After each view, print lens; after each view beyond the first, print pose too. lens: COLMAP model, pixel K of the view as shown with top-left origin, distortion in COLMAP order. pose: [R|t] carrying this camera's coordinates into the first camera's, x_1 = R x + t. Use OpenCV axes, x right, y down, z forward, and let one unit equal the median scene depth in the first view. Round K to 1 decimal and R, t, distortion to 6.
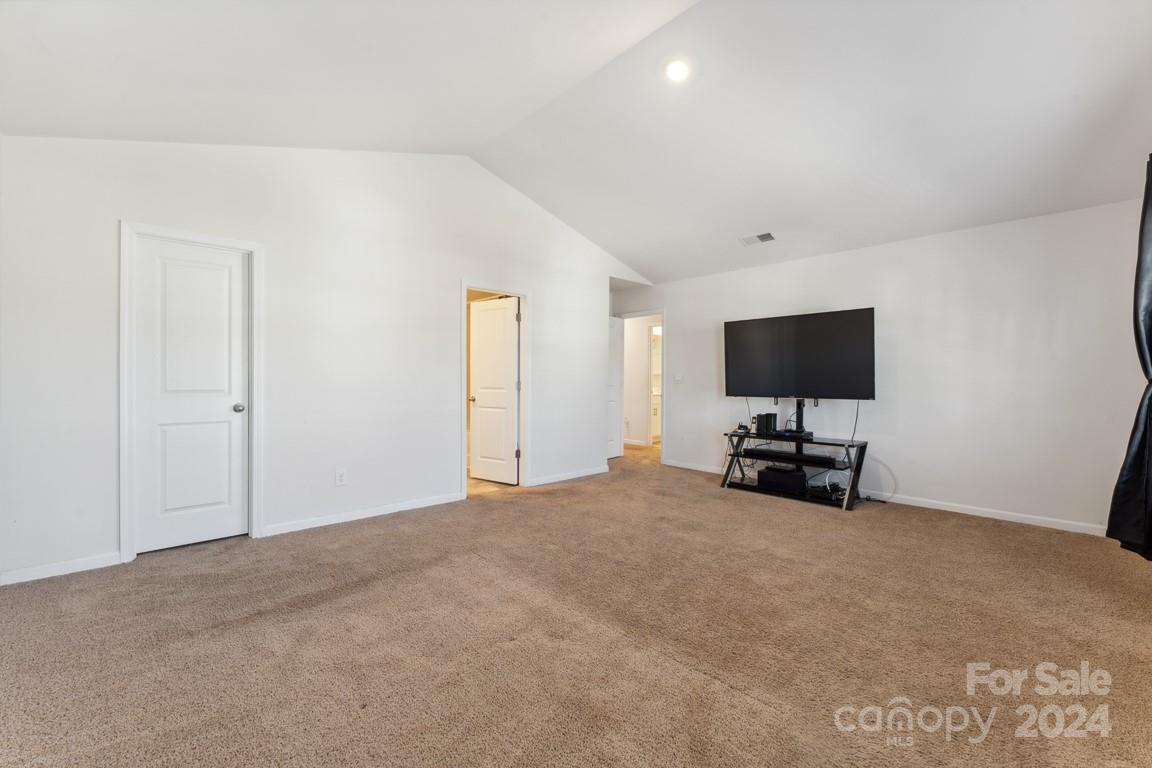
lens RADIAL K [[476.6, 0, 580.0], [0, 476.6, 377.1], [0, 0, 1]] dist [0.001566, -0.000174]
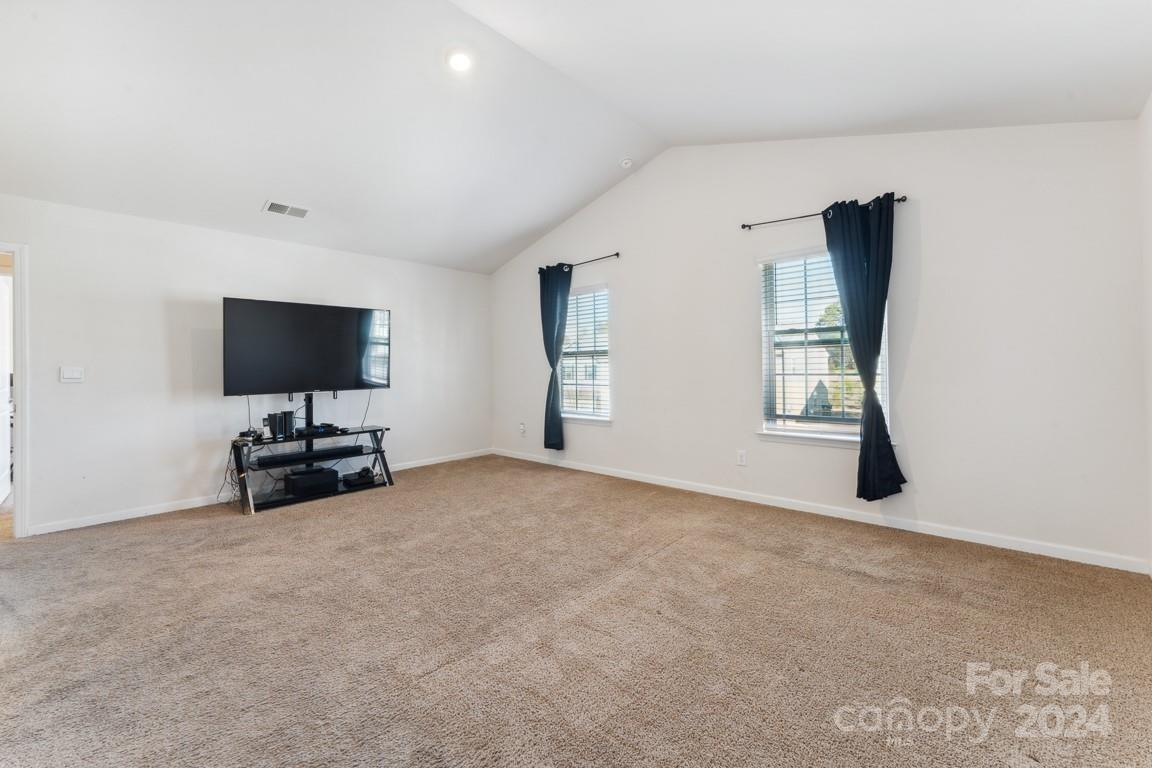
lens RADIAL K [[476.6, 0, 565.5], [0, 476.6, 351.2], [0, 0, 1]] dist [0.001566, -0.000174]
pose [[-0.069776, 0.037397, 0.996861, -0.539267], [0.013282, 0.999243, -0.036557, 0.004625], [-0.997474, 0.010689, -0.070220, 0.578084]]
